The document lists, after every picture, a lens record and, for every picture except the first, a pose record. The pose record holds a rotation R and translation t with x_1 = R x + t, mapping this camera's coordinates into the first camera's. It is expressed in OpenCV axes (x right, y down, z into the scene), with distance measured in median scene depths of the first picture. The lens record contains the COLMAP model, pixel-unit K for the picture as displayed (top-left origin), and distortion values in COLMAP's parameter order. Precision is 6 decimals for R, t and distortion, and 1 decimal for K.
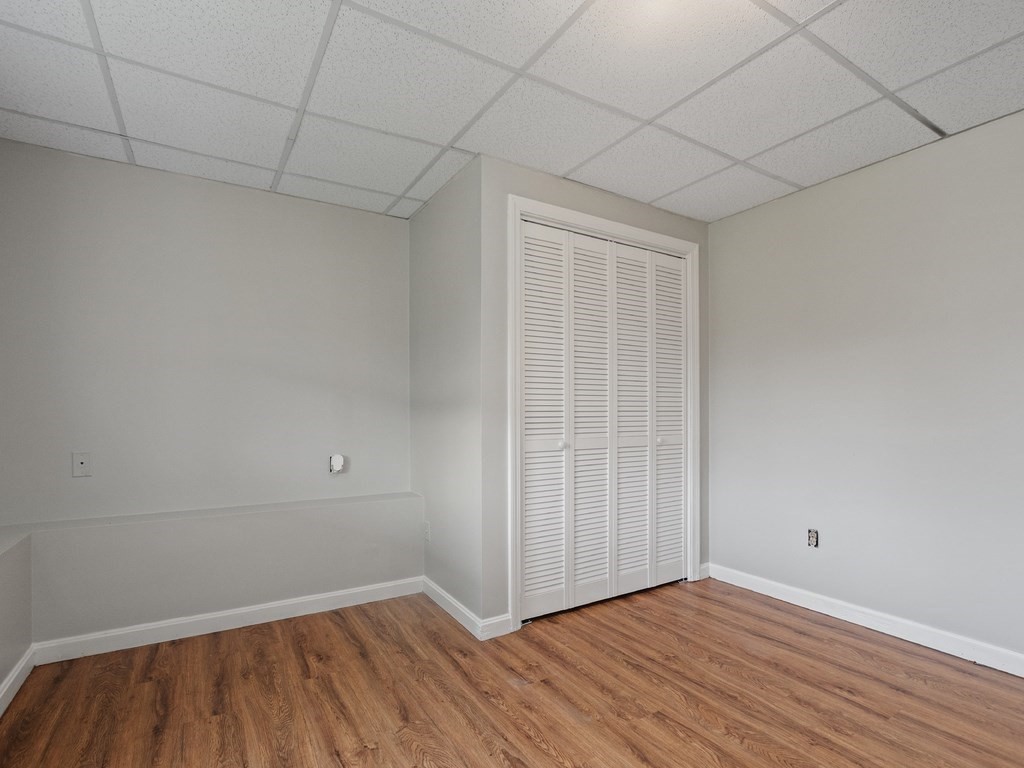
lens RADIAL K [[503.0, 0, 518.0], [0, 503.0, 424.7], [0, 0, 1]] dist [-0.022402, 0.001912]
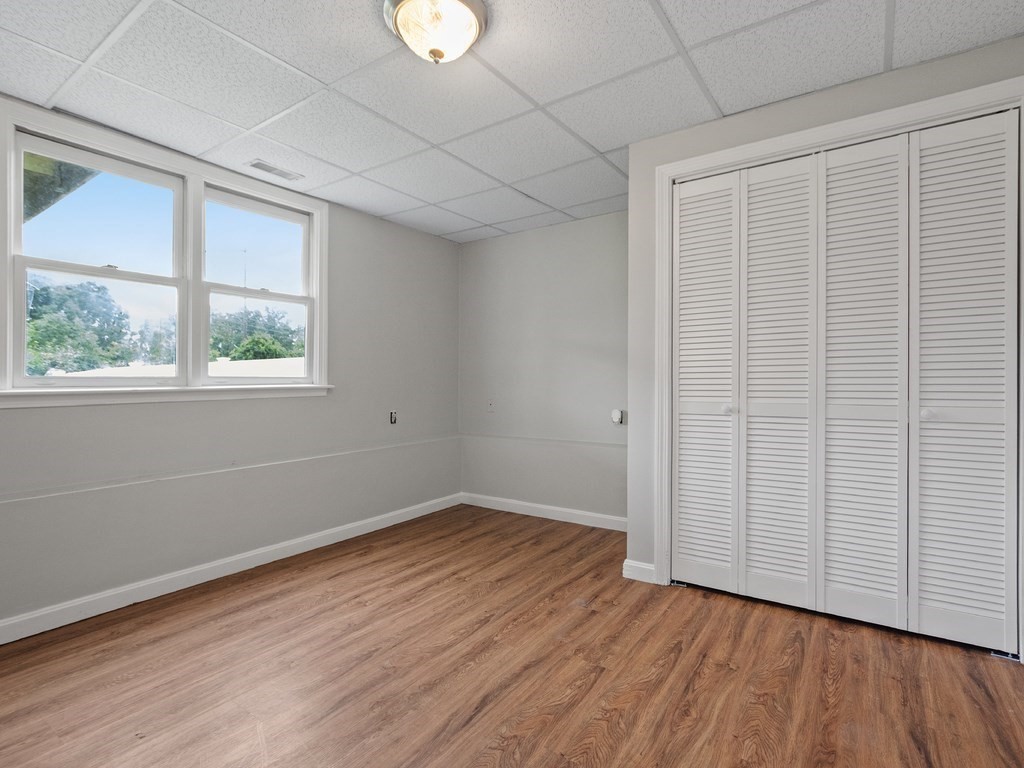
lens RADIAL K [[503.2, 0, 516.1], [0, 503.2, 389.4], [0, 0, 1]] dist [-0.009946, 0.003324]
pose [[0.406717, 0.014785, -0.913435, 0.920250], [-0.015118, 0.999841, 0.009452, 0.001851], [0.913429, 0.009965, 0.406876, 0.338234]]
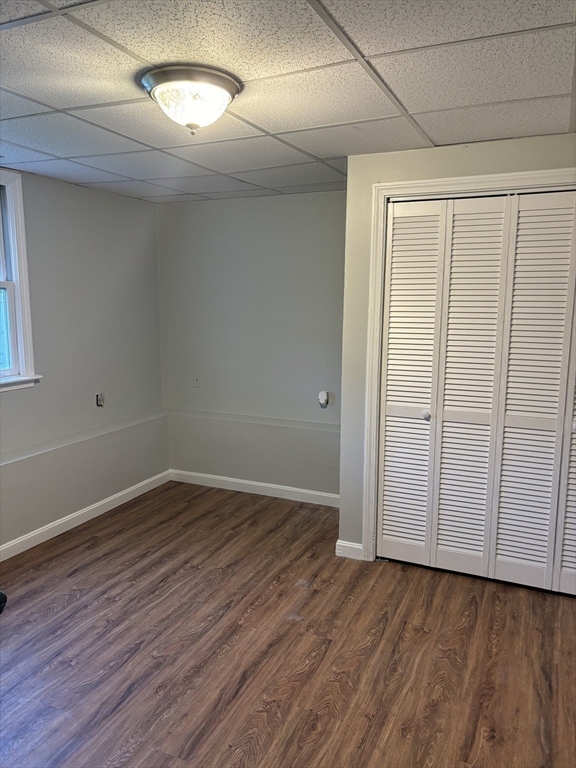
lens RADIAL K [[576.0, 0, 288.4], [0, 576.0, 379.2], [0, 0, 1]] dist [0.014308, -0.006135]
pose [[0.565007, 0.128629, -0.814998, 1.099641], [-0.027428, 0.990155, 0.137259, -0.241762], [0.824630, -0.055199, 0.562972, 0.083607]]
